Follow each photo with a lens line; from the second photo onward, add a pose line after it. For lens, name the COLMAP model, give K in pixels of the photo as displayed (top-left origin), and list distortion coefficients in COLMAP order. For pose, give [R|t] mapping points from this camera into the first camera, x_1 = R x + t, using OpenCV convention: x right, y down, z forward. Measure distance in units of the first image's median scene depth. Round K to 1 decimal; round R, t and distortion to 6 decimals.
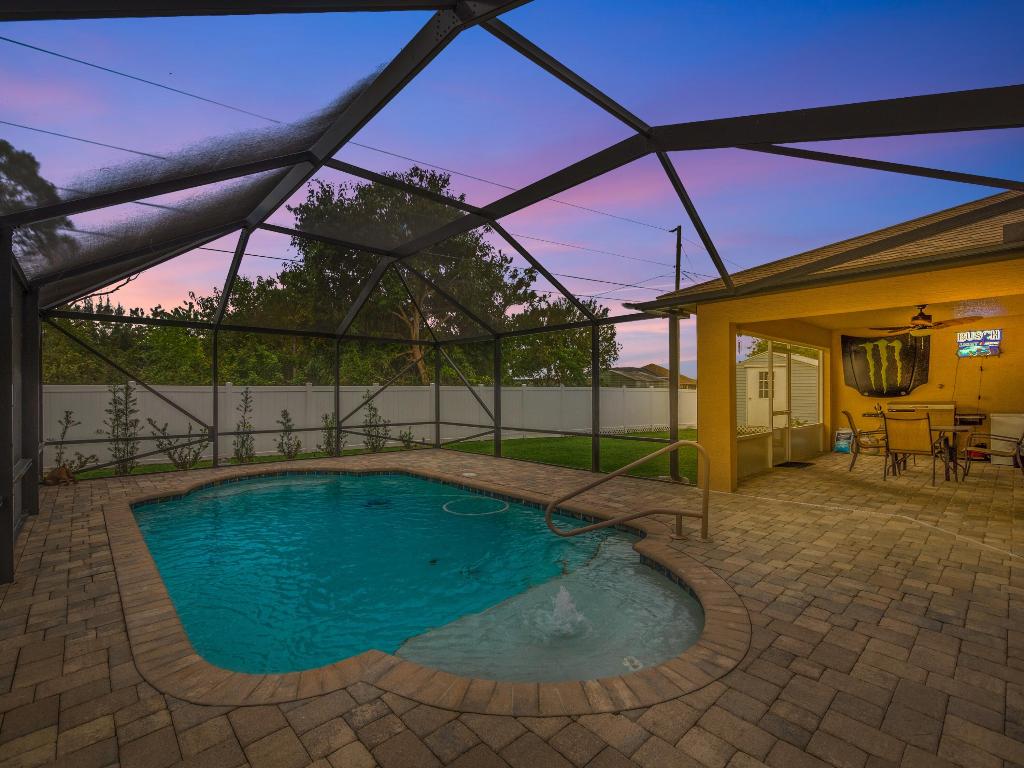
lens RADIAL K [[461.0, 0, 506.7], [0, 461.0, 391.5], [0, 0, 1]] dist [0.004270, 0.000484]
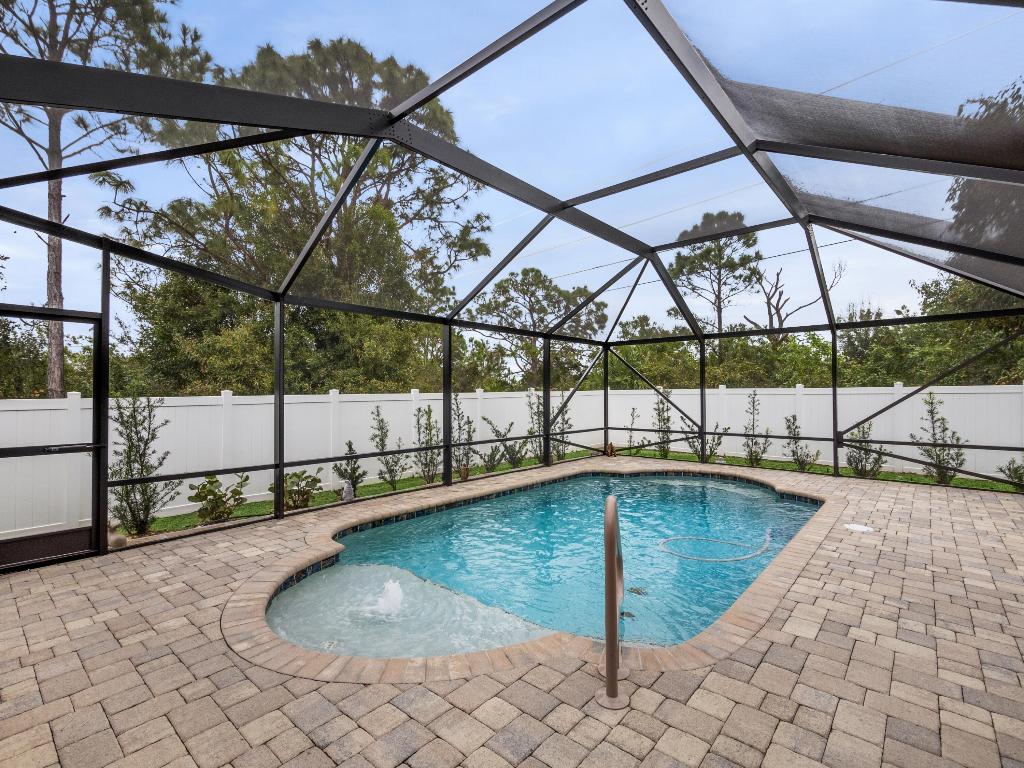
lens RADIAL K [[479.4, 0, 509.5], [0, 479.4, 387.8], [0, 0, 1]] dist [-0.001195, -0.000400]
pose [[0.119959, -0.009686, -0.992732, 0.754626], [0.000810, 0.999953, -0.009659, -0.005883], [0.992779, 0.000355, 0.119961, 0.670581]]
